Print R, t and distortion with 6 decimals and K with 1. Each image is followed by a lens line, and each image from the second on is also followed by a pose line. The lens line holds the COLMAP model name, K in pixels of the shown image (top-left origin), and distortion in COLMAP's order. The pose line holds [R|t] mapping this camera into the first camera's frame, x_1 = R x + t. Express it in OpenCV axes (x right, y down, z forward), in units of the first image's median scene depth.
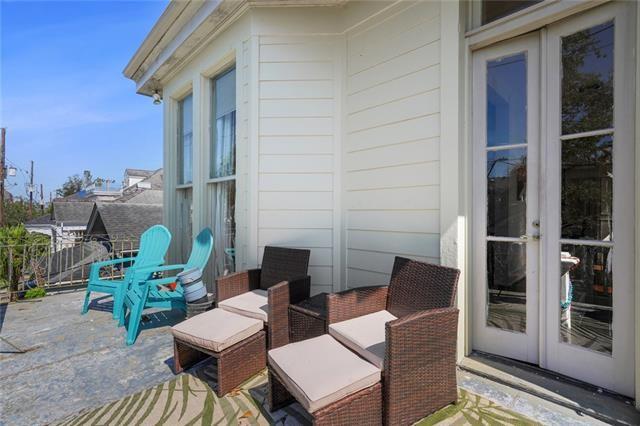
lens RADIAL K [[311.0, 0, 320.4], [0, 311.0, 213.1], [0, 0, 1]] dist [-0.003825, 0.002313]
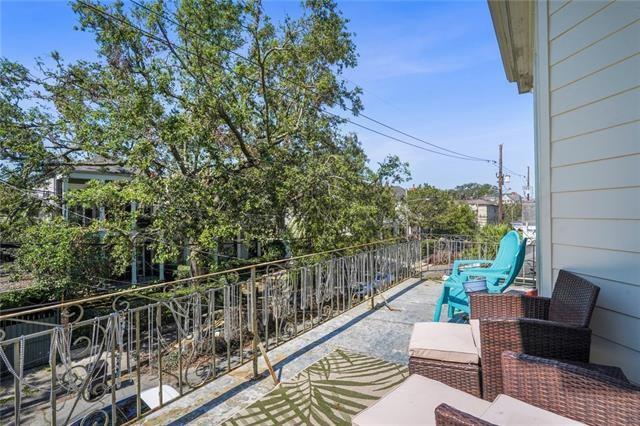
lens RADIAL K [[311.0, 0, 319.8], [0, 311.0, 214.4], [0, 0, 1]] dist [-0.003825, 0.002313]
pose [[0.181930, 0.002050, -0.983309, 0.259206], [0.007605, 0.999965, 0.003492, -0.015130], [0.983282, -0.008113, 0.181908, 0.205255]]
